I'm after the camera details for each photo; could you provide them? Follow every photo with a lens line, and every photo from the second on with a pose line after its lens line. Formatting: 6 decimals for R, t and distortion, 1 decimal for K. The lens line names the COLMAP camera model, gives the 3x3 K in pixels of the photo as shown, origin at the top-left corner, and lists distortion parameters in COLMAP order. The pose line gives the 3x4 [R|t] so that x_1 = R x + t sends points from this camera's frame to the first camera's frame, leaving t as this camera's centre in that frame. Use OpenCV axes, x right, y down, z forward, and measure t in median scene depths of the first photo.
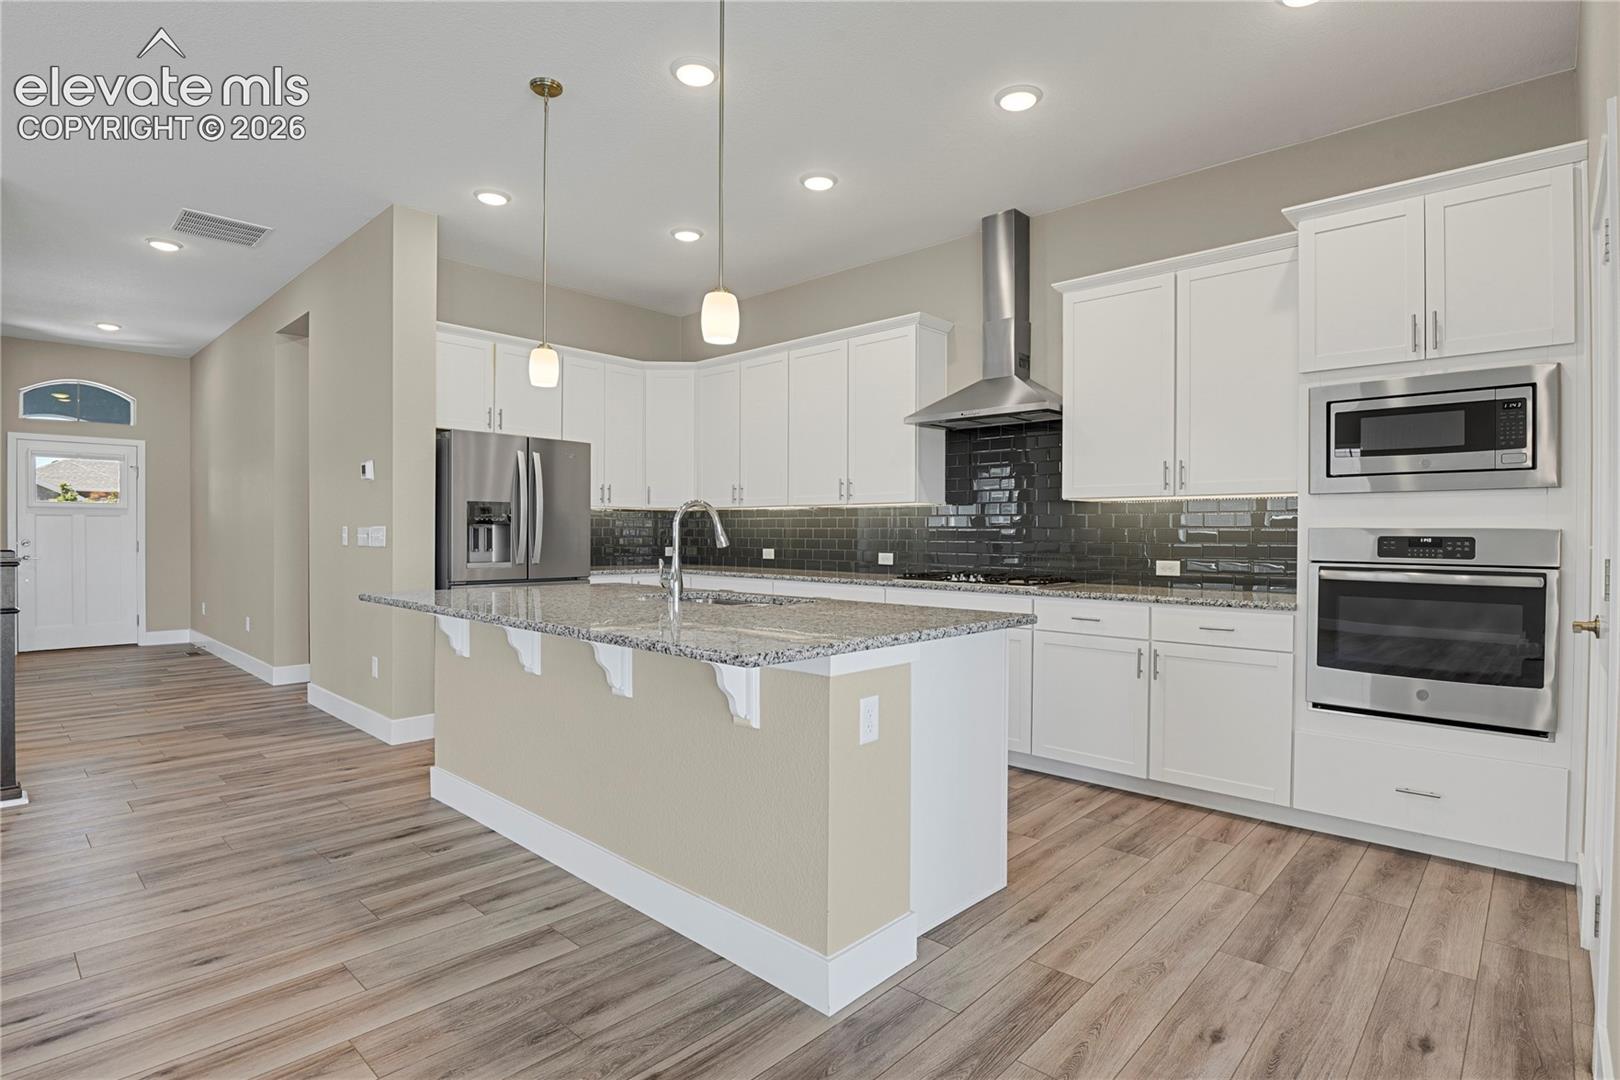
lens RADIAL K [[806.8, 0, 821.2], [0, 806.8, 539.5], [0, 0, 1]] dist [-0.028853, -0.001845]
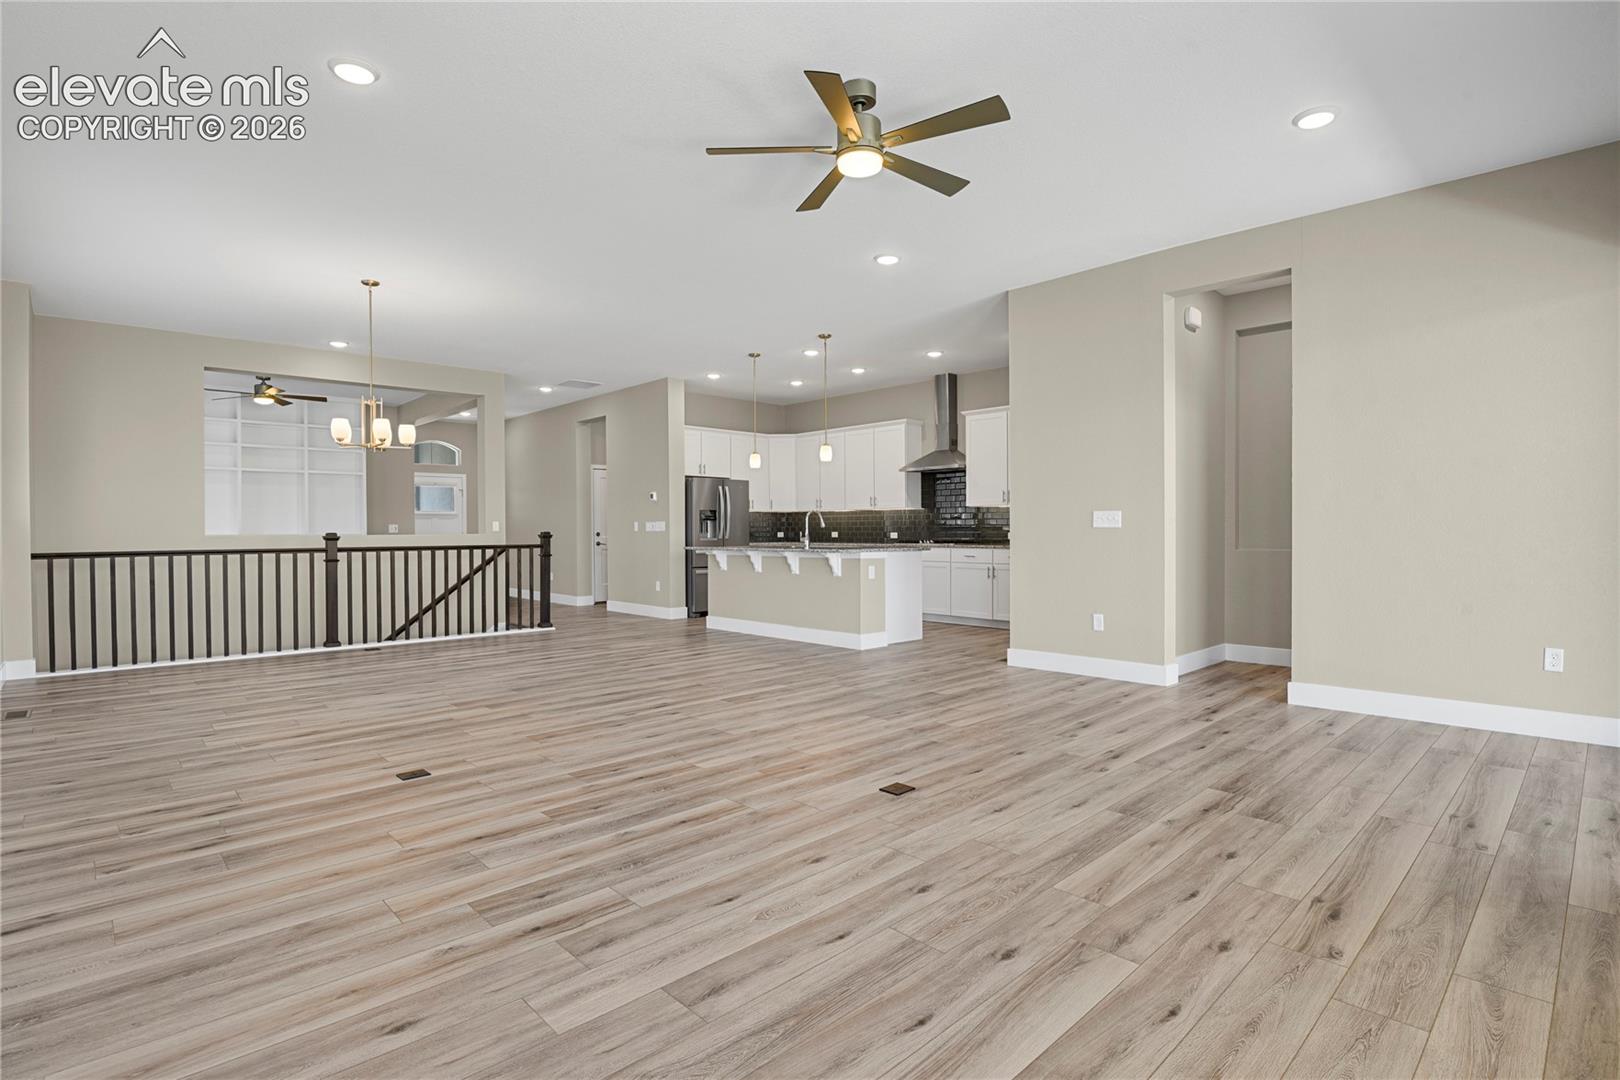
lens RADIAL K [[789.5, 0, 821.0], [0, 789.5, 540.7], [0, 0, 1]] dist [-0.023365, -0.005330]
pose [[0.998024, -0.009976, -0.062031, 0.034123], [0.010454, 0.999918, 0.007388, 0.035271], [0.061952, -0.008022, 0.998047, -1.668776]]
